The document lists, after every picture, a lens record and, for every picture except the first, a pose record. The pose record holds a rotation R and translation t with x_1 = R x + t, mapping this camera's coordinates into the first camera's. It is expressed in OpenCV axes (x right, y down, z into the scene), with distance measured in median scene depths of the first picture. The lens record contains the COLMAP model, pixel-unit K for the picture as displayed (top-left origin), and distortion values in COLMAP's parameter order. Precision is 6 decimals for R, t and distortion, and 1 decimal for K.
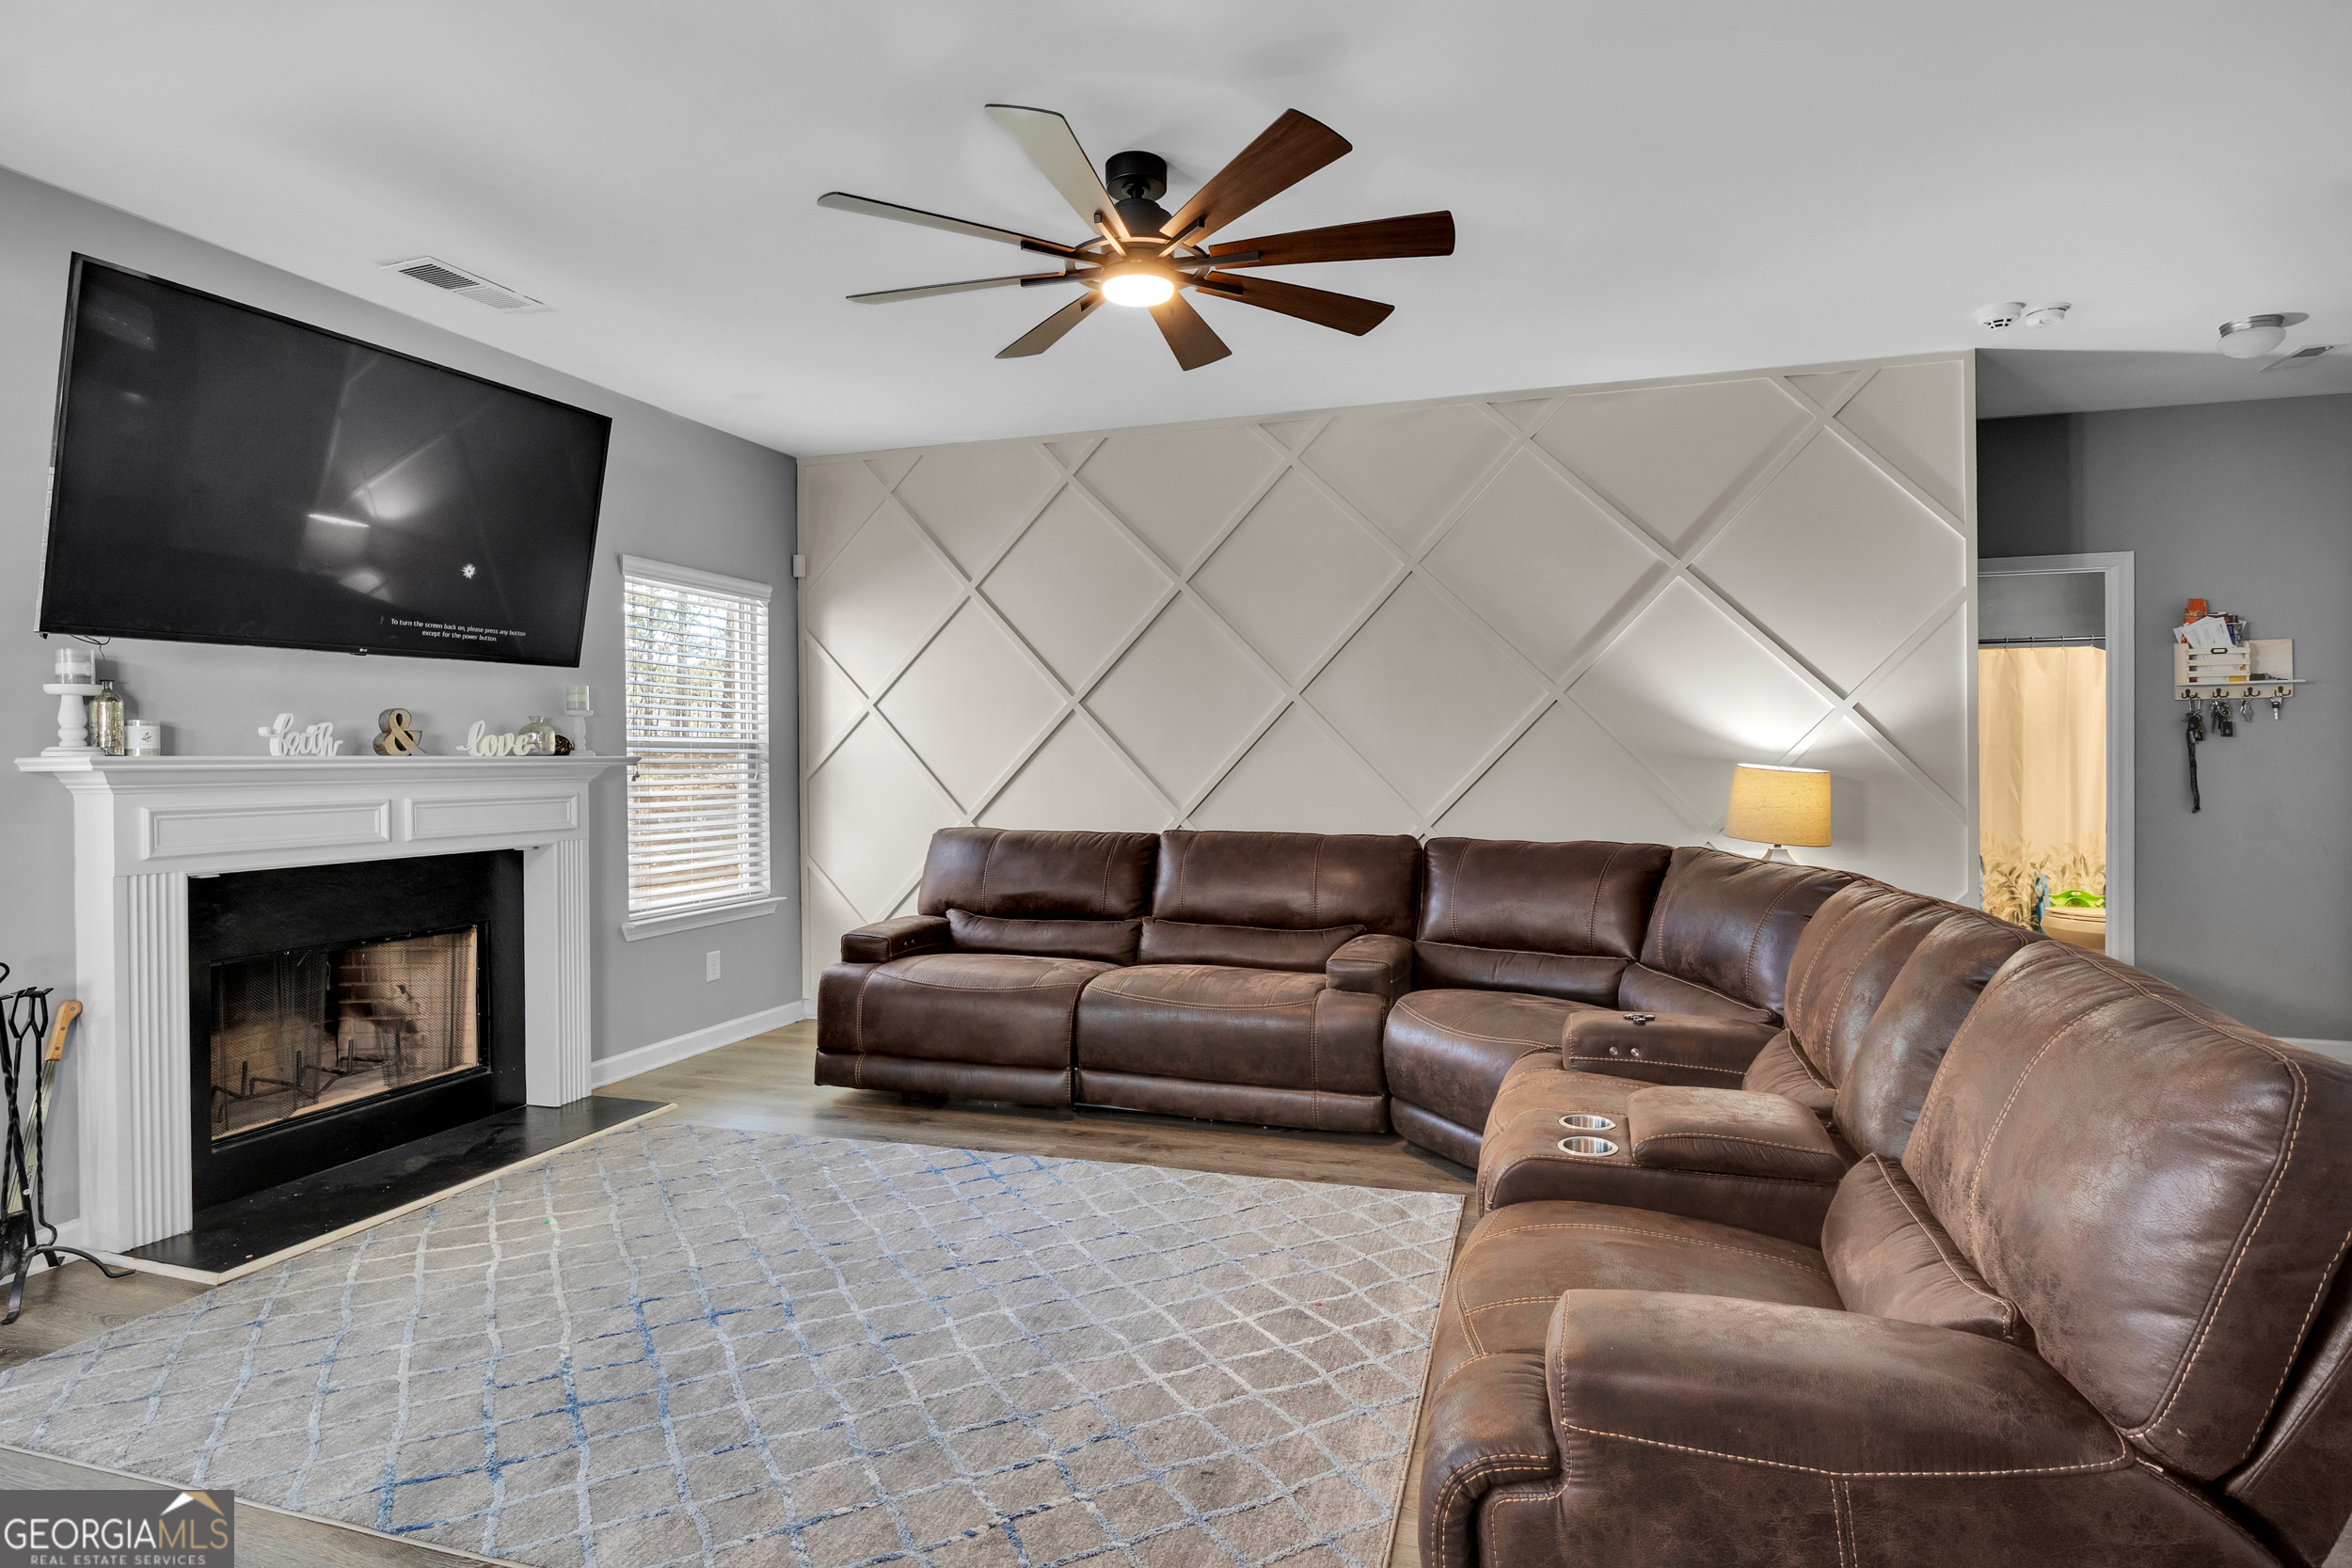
lens RADIAL K [[1201.2, 0, 1184.5], [0, 1201.2, 760.2], [0, 0, 1]] dist [-0.006561, -0.002344]
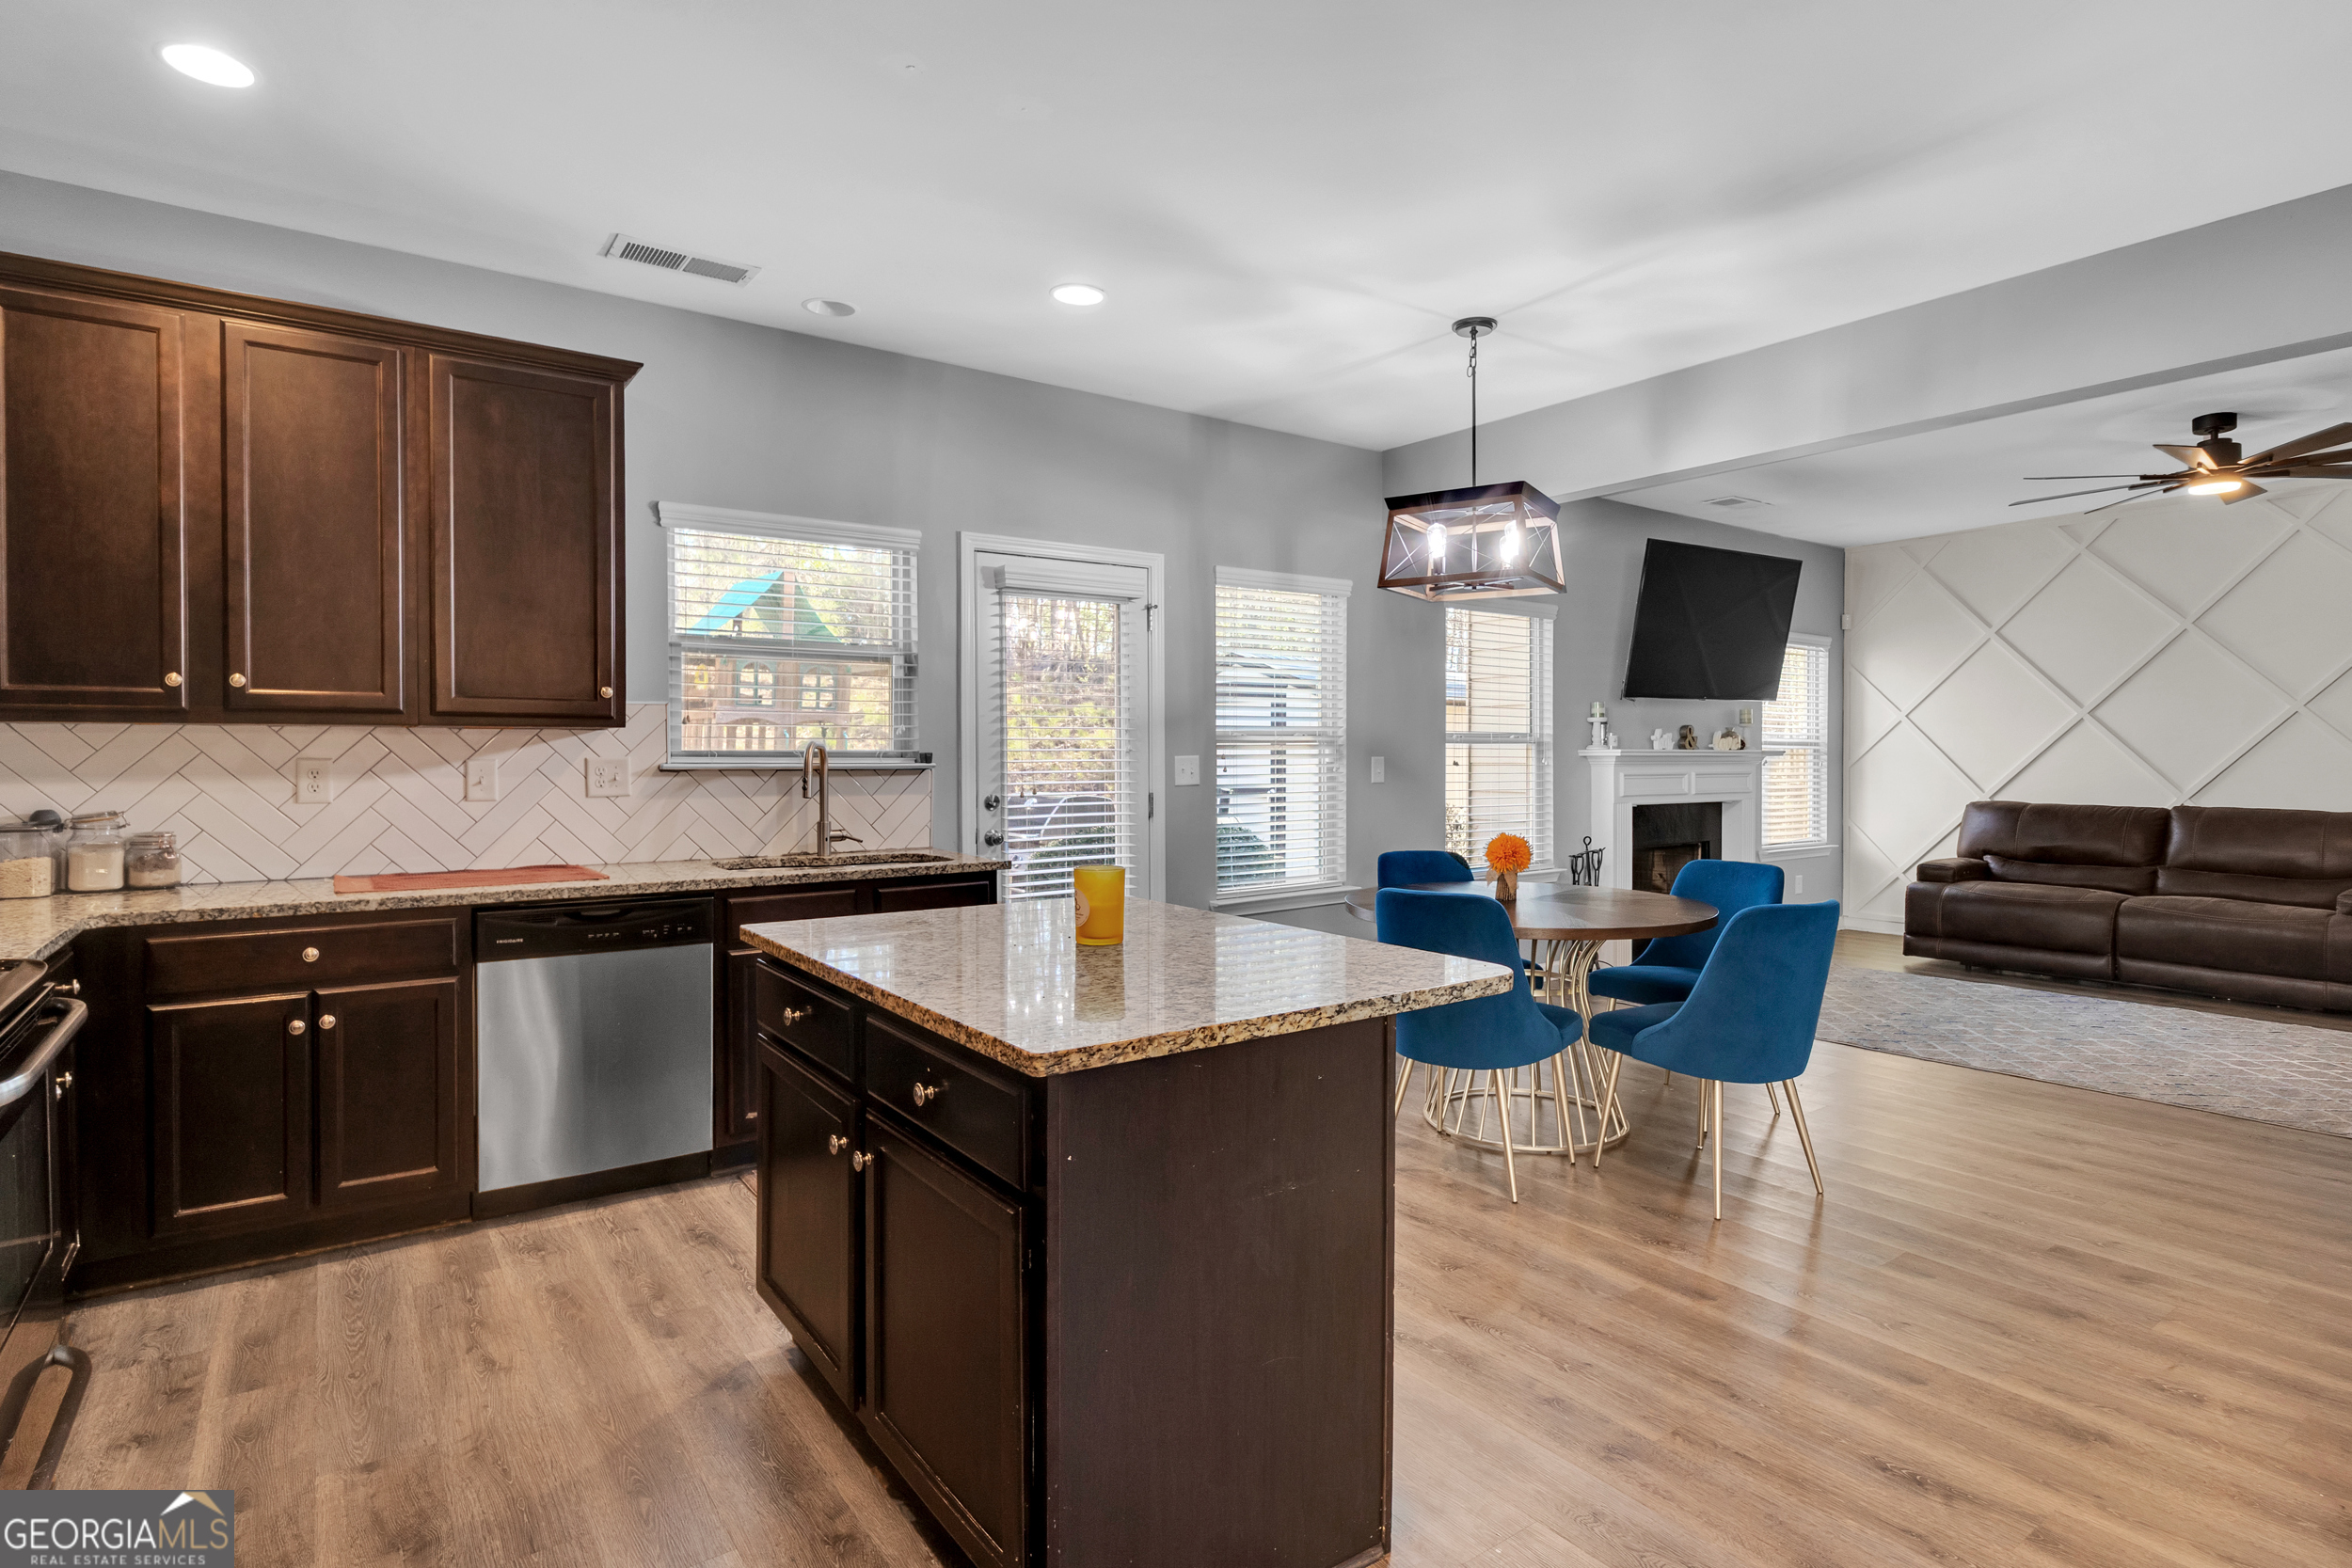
lens RADIAL K [[1201.2, 0, 1181.7], [0, 1201.2, 765.7], [0, 0, 1]] dist [-0.006561, -0.002344]
pose [[0.816612, 0.012311, -0.577056, -0.176469], [-0.006714, 0.999907, 0.011831, 0.004031], [0.577148, -0.005787, 0.816619, -0.887219]]
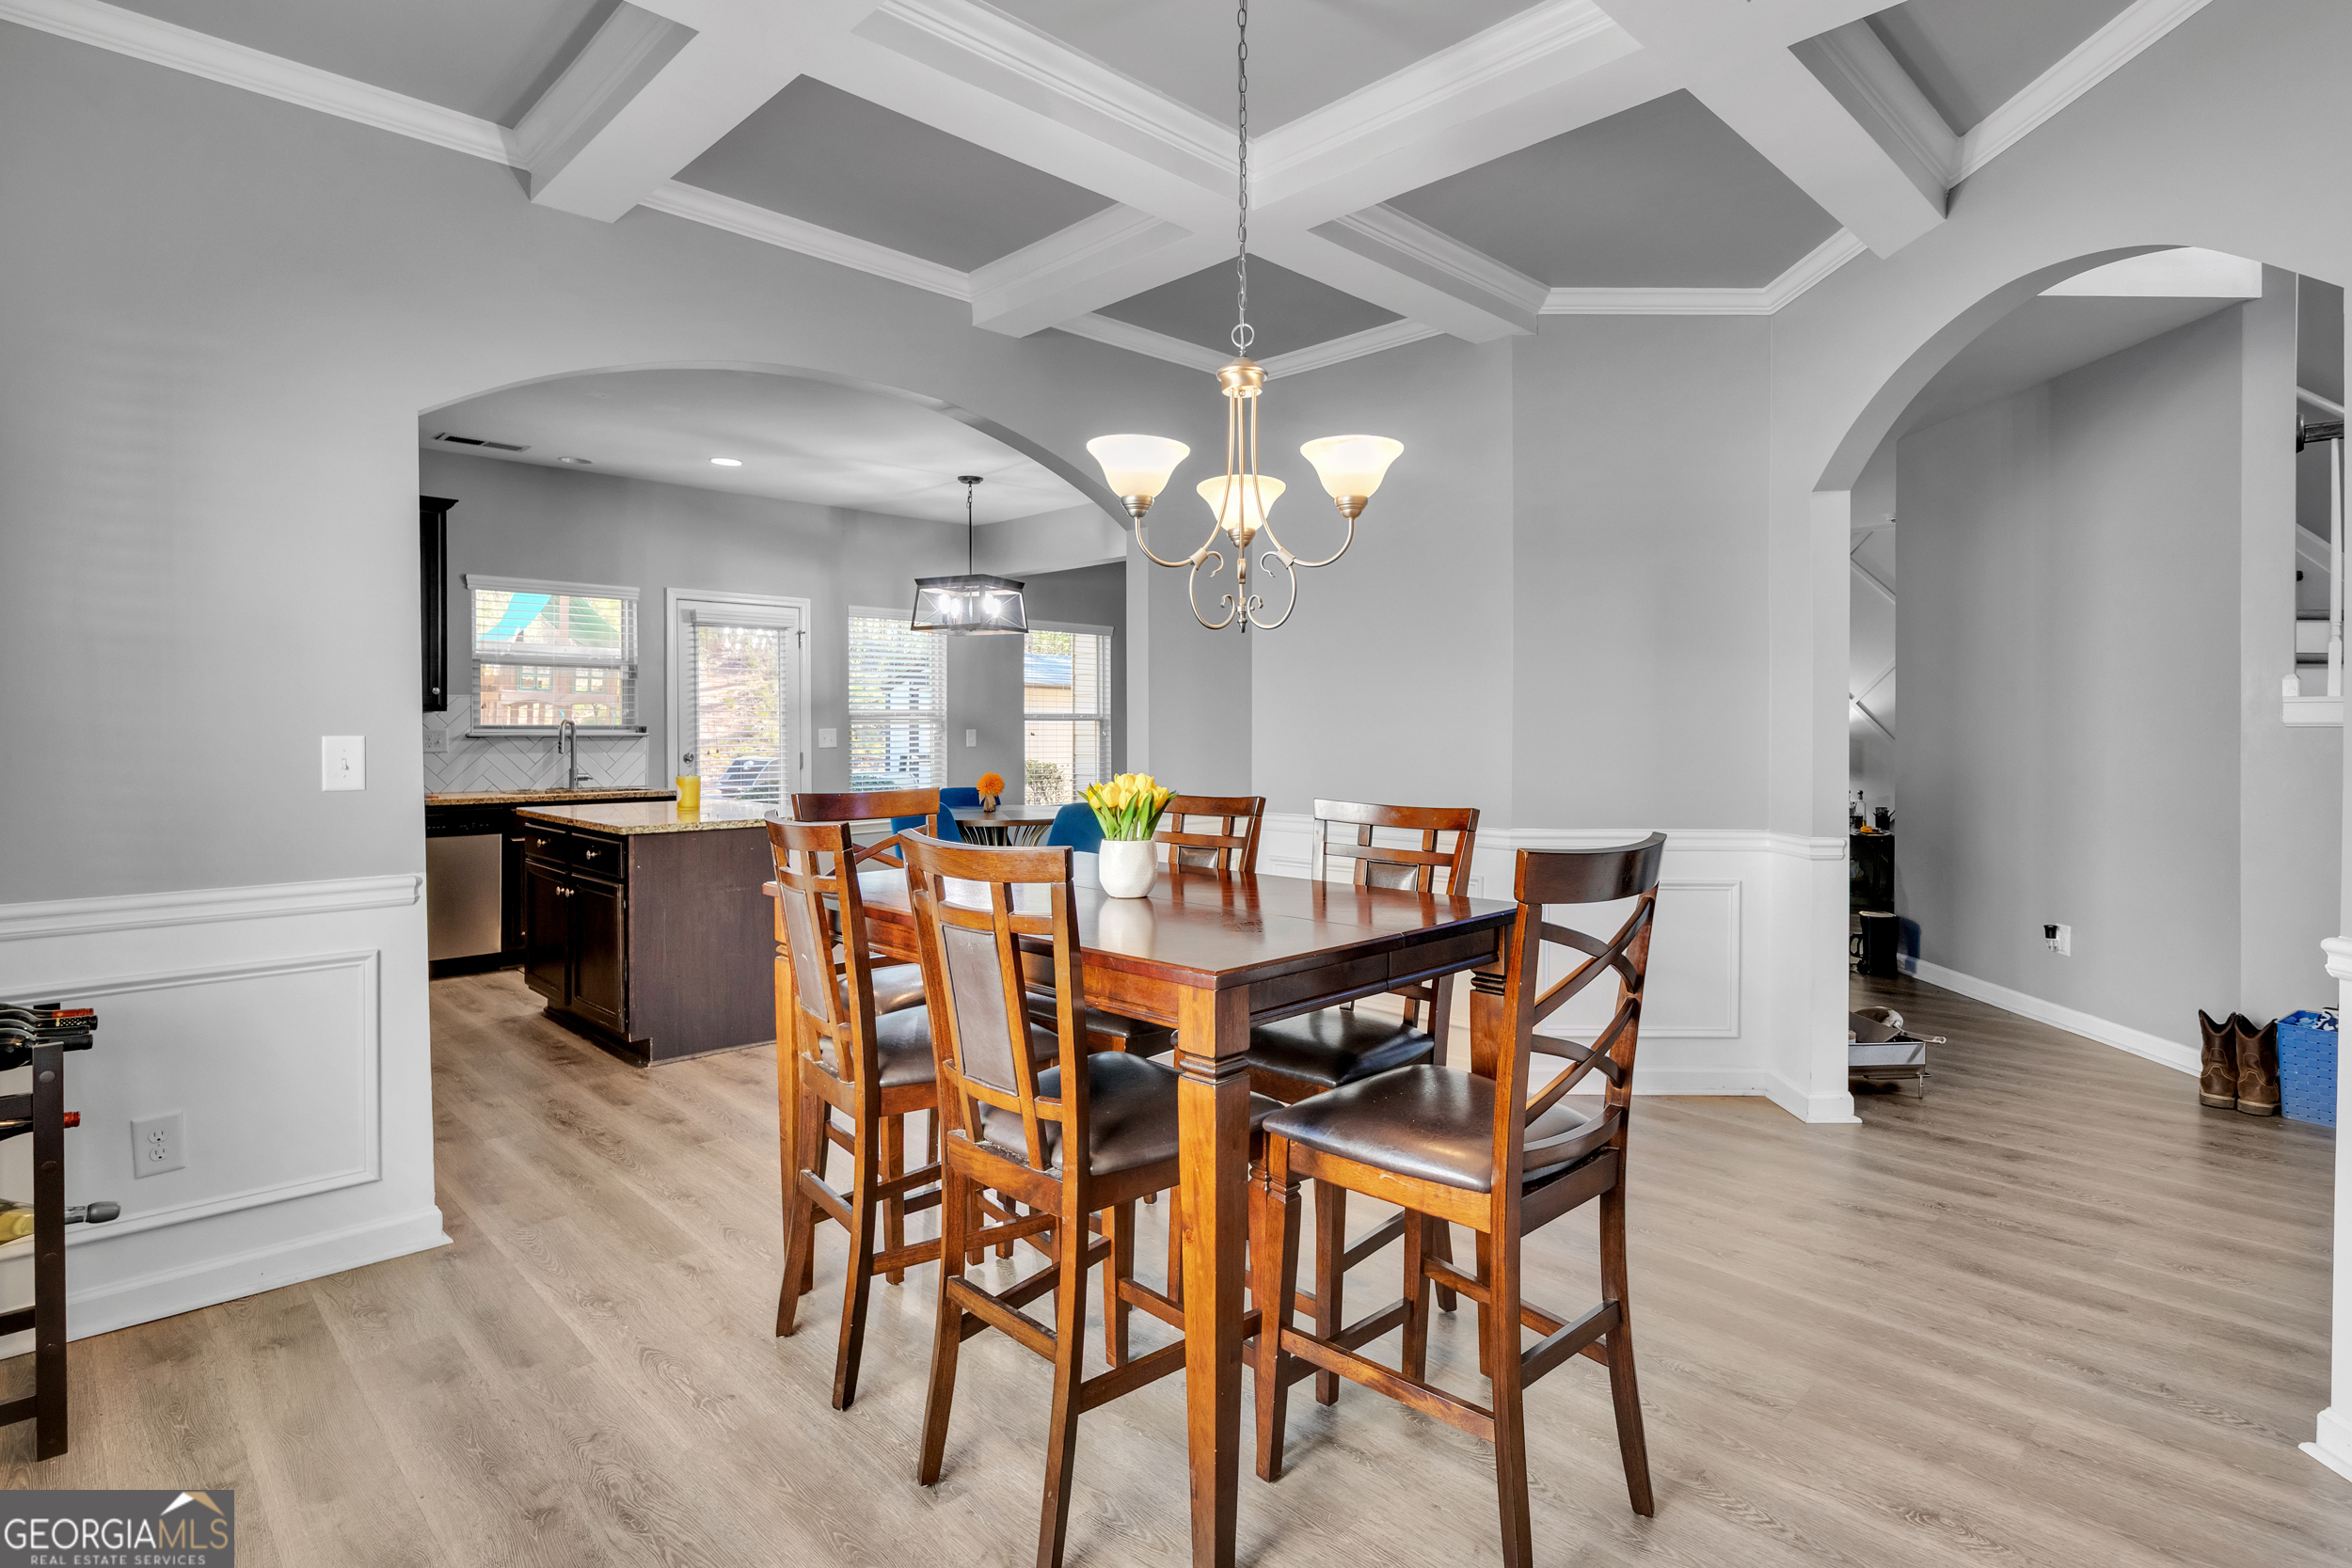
lens RADIAL K [[1201.2, 0, 1174.2], [0, 1201.2, 736.6], [0, 0, 1]] dist [-0.006561, -0.002344]
pose [[0.890162, 0.008315, -0.455569, 0.446237], [-0.006400, 0.999963, 0.005746, 0.006436], [0.455600, -0.002199, 0.890182, -1.304201]]
